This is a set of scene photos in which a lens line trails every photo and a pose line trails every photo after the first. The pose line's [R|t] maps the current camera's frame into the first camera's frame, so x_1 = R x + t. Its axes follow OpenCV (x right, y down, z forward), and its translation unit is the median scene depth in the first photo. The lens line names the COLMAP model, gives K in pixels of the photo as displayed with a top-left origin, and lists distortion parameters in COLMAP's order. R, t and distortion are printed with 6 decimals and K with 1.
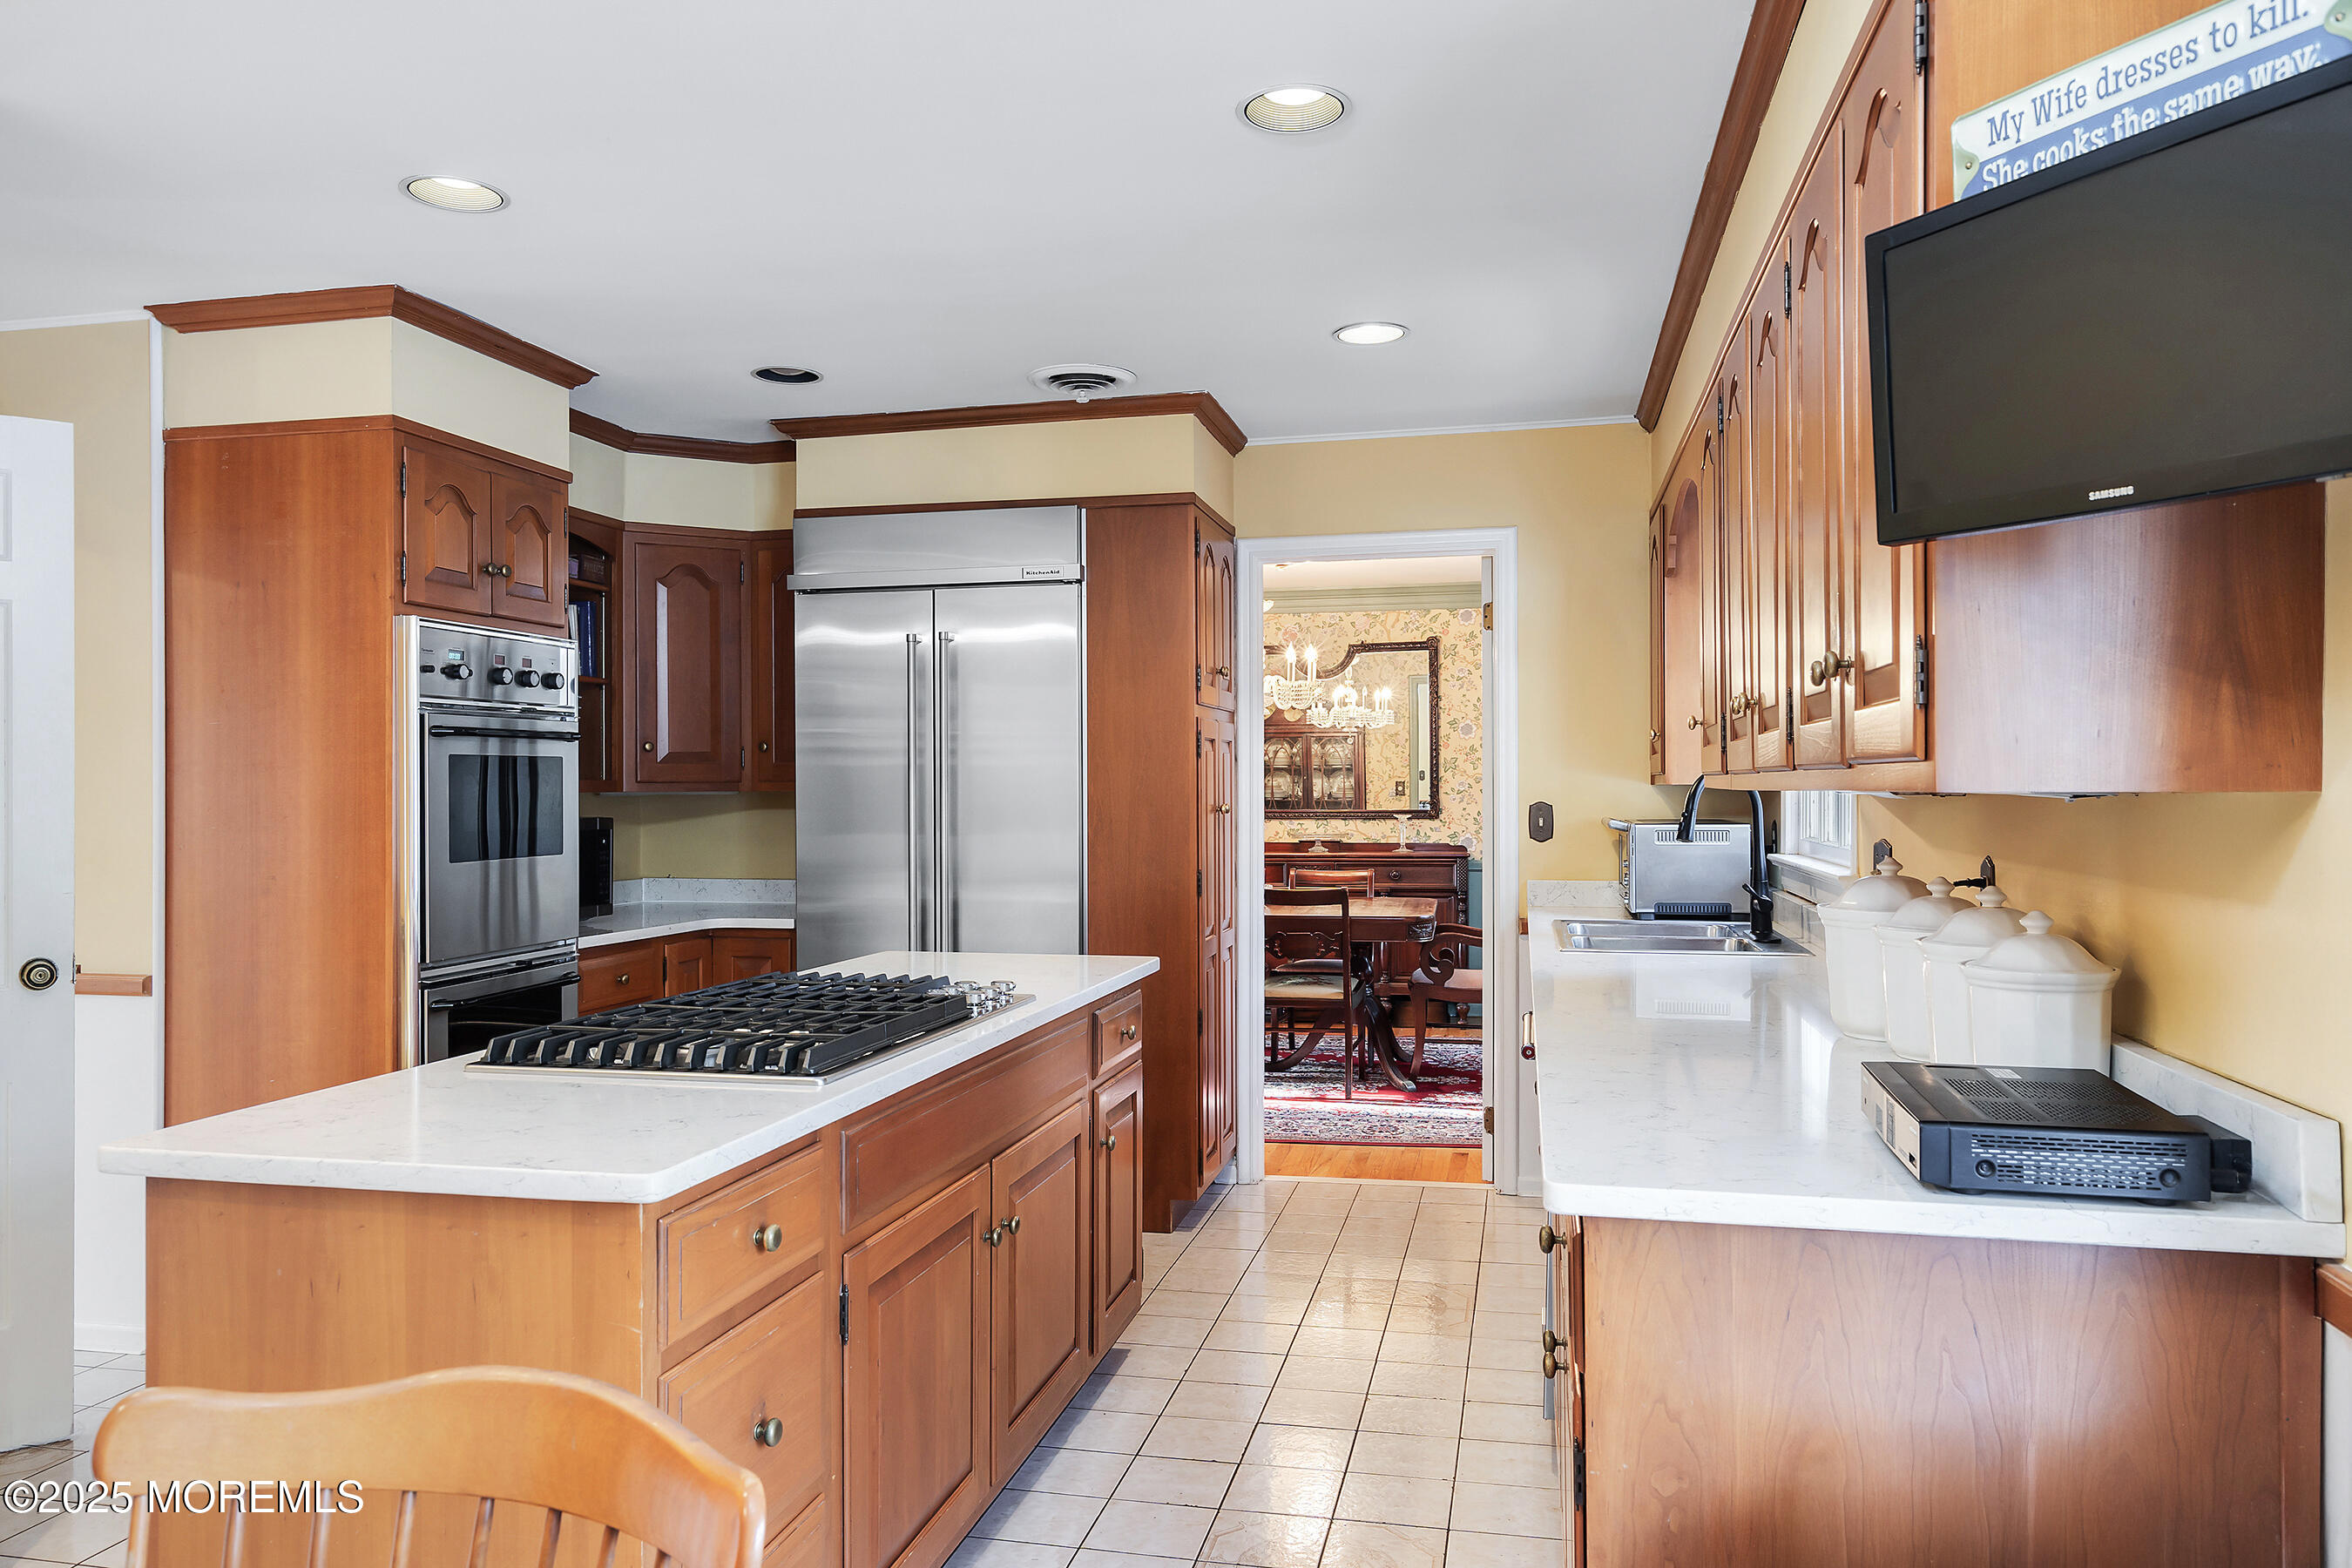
lens RADIAL K [[1626.5, 0, 1170.1], [0, 1626.5, 784.3], [0, 0, 1]] dist [0.001680, 0.000263]
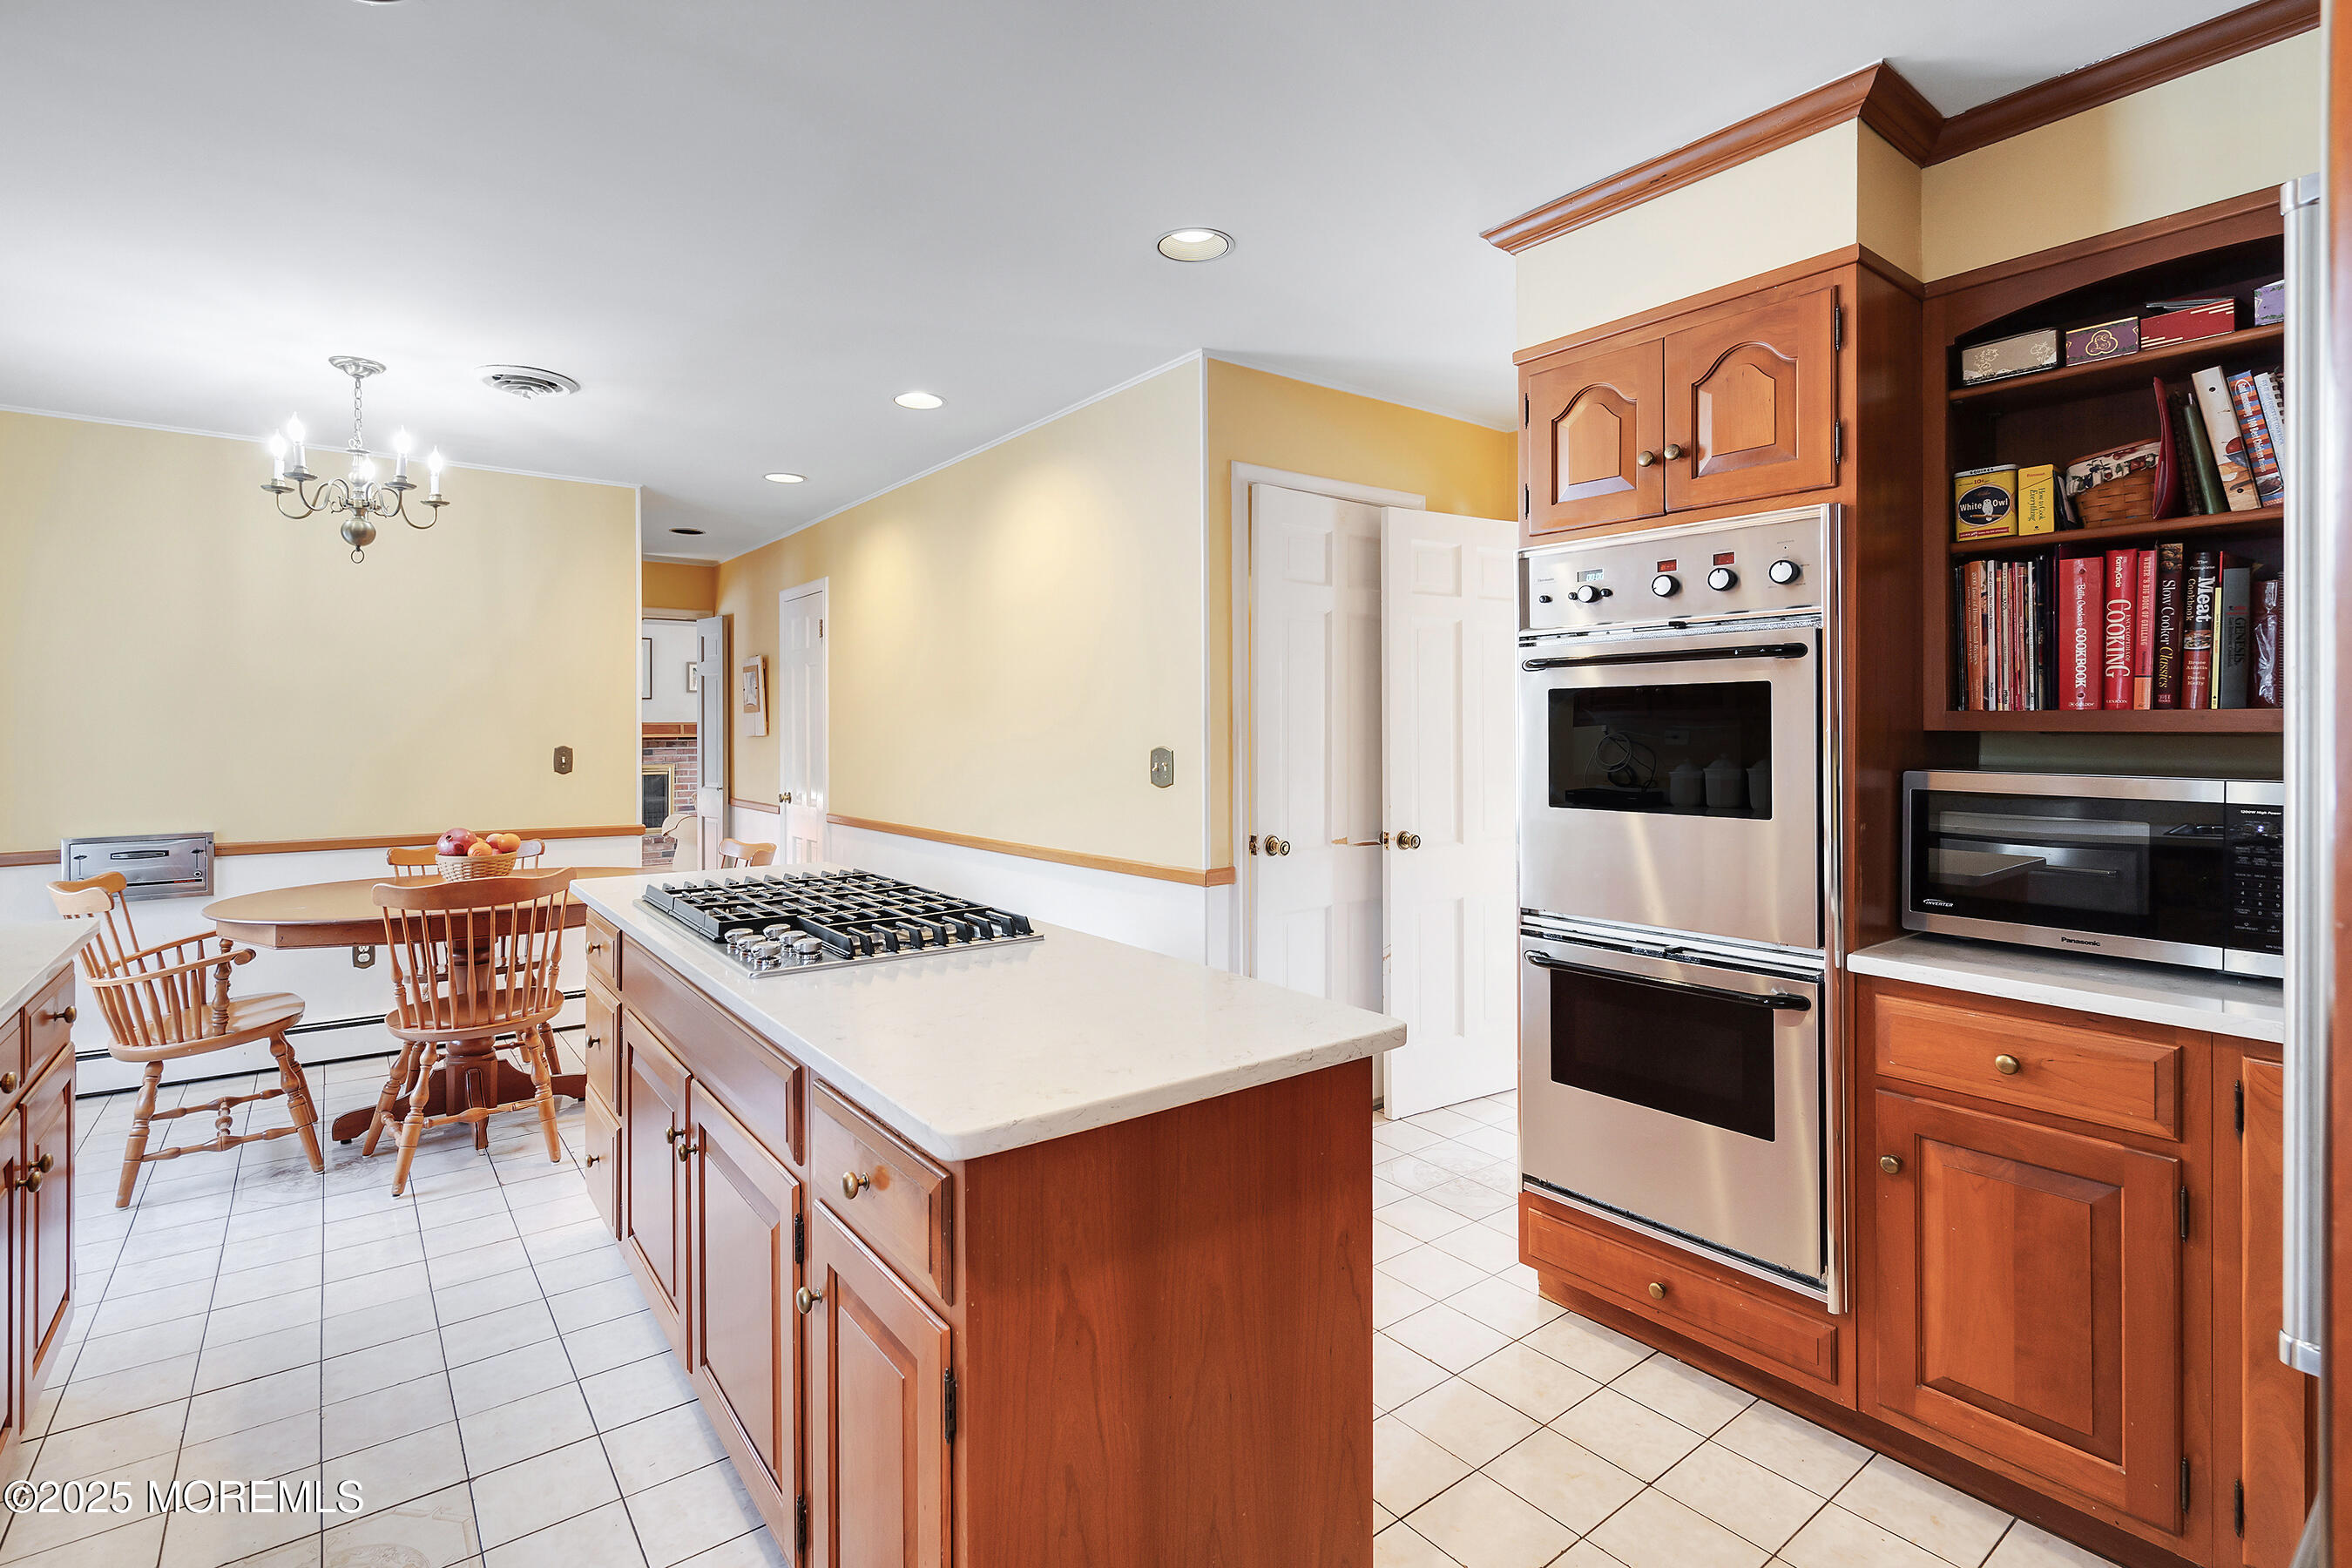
lens RADIAL K [[1130.1, 0, 1170.2], [0, 1130.1, 738.6], [0, 0, 1]] dist [0.000971, 0.000142]
pose [[-0.638915, 0.015261, -0.769126, 0.134454], [0.007736, 0.999880, 0.013414, -0.000722], [0.769238, 0.002621, -0.638957, 0.901956]]
